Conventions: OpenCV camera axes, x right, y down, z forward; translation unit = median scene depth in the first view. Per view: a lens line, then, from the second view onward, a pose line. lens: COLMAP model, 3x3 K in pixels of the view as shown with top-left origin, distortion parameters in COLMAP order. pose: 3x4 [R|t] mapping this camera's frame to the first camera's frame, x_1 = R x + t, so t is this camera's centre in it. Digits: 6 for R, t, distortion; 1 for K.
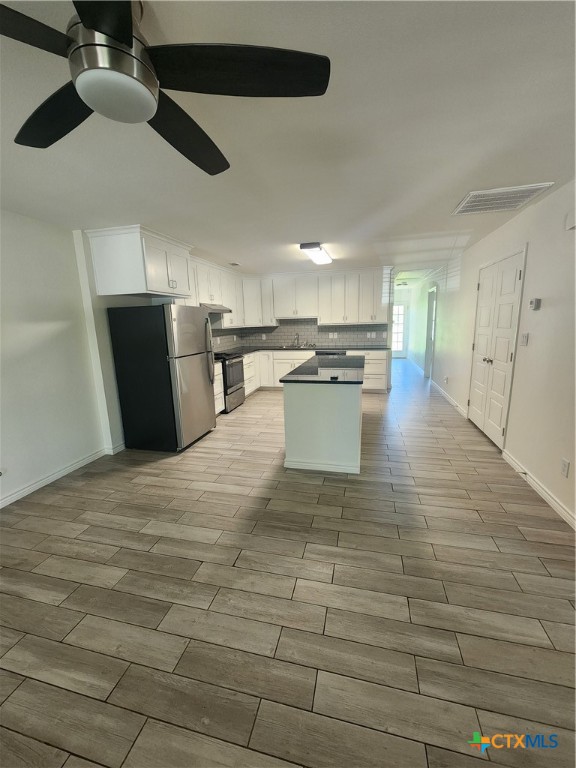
lens RADIAL K [[310.6, 0, 288.0], [0, 310.6, 384.0], [0, 0, 1]] dist [0.002951, 0.000367]
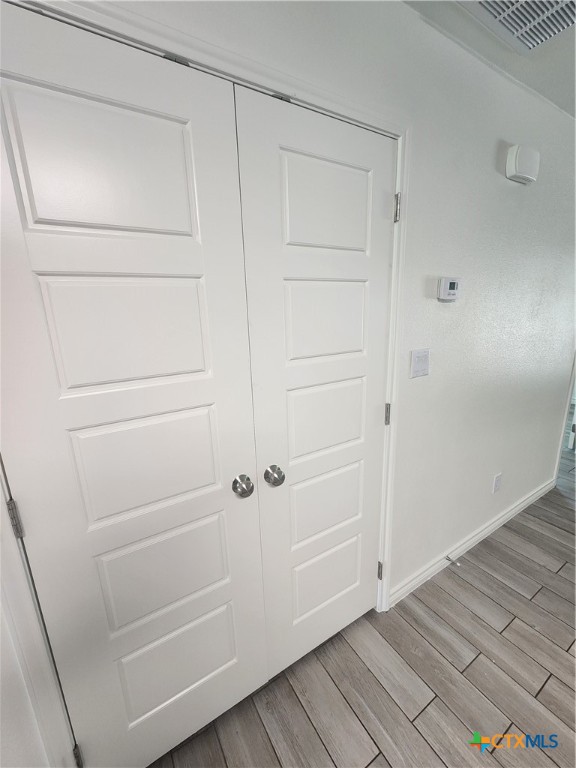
lens RADIAL K [[310.6, 0, 288.0], [0, 310.6, 384.0], [0, 0, 1]] dist [0.002951, 0.000367]
pose [[-0.719675, -0.115728, 0.684599, 0.531774], [0.183465, 0.919268, 0.348262, -0.300153], [-0.669634, 0.376235, -0.640342, 1.336560]]
